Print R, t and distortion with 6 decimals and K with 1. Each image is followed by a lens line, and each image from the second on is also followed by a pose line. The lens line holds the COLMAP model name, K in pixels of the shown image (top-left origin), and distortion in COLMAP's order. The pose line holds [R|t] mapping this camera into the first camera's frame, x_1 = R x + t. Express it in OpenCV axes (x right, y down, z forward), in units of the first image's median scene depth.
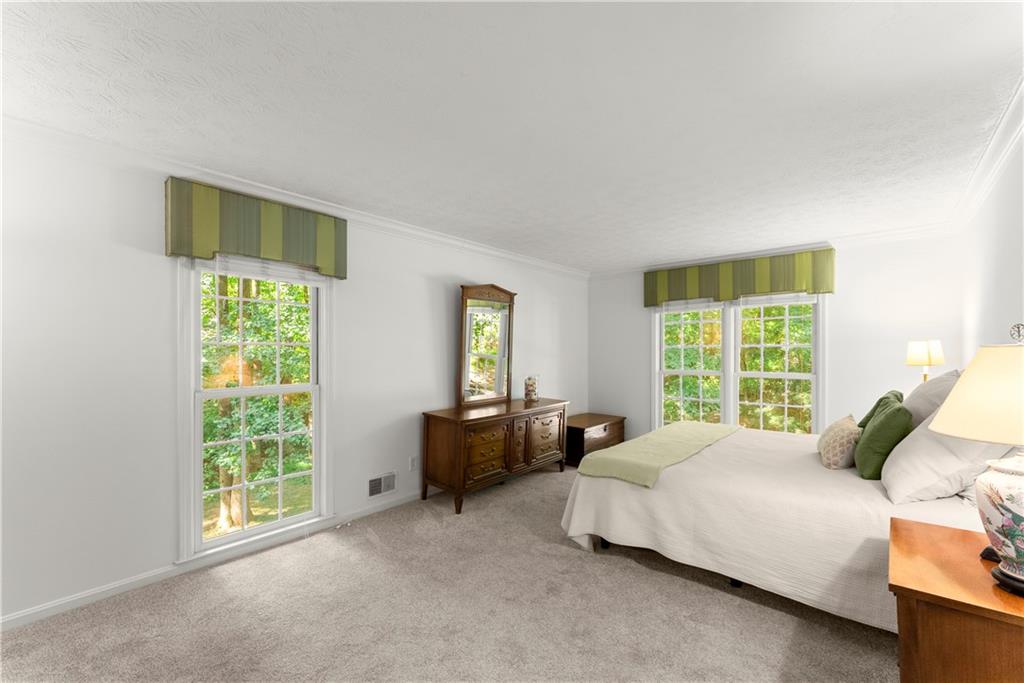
lens RADIAL K [[416.2, 0, 514.5], [0, 416.2, 342.5], [0, 0, 1]] dist [0.000972, -0.000236]
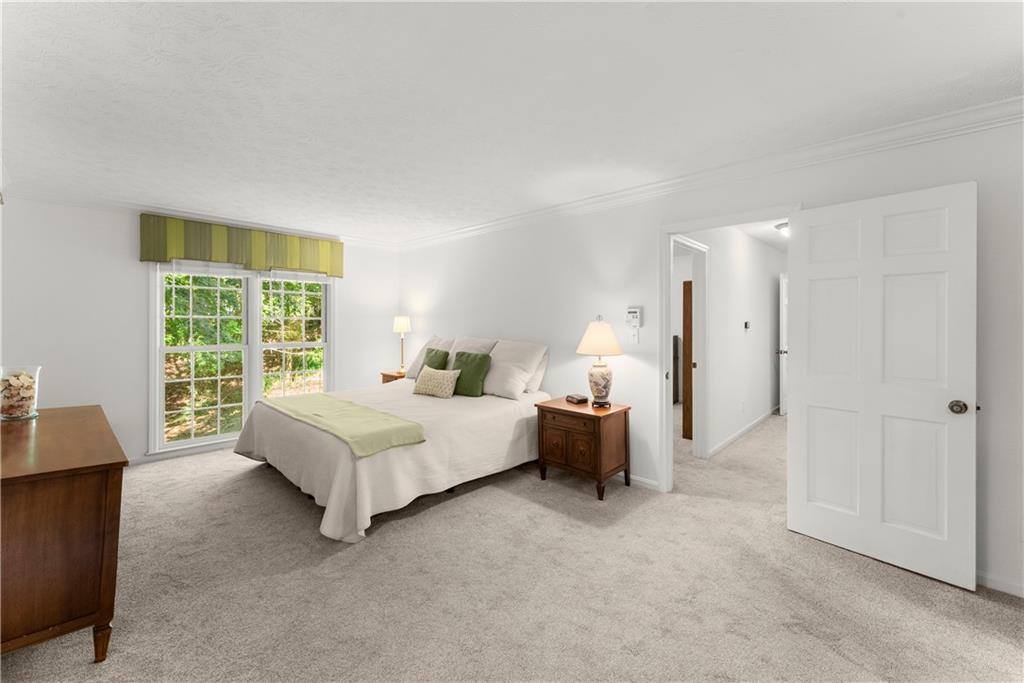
lens RADIAL K [[418.7, 0, 500.6], [0, 418.7, 322.7], [0, 0, 1]] dist [0.001034, 0.000042]
pose [[0.063051, 0.005636, 0.997994, -0.450198], [-0.025959, 0.999655, -0.004006, 0.009988], [-0.997673, -0.025654, 0.063175, 0.397328]]
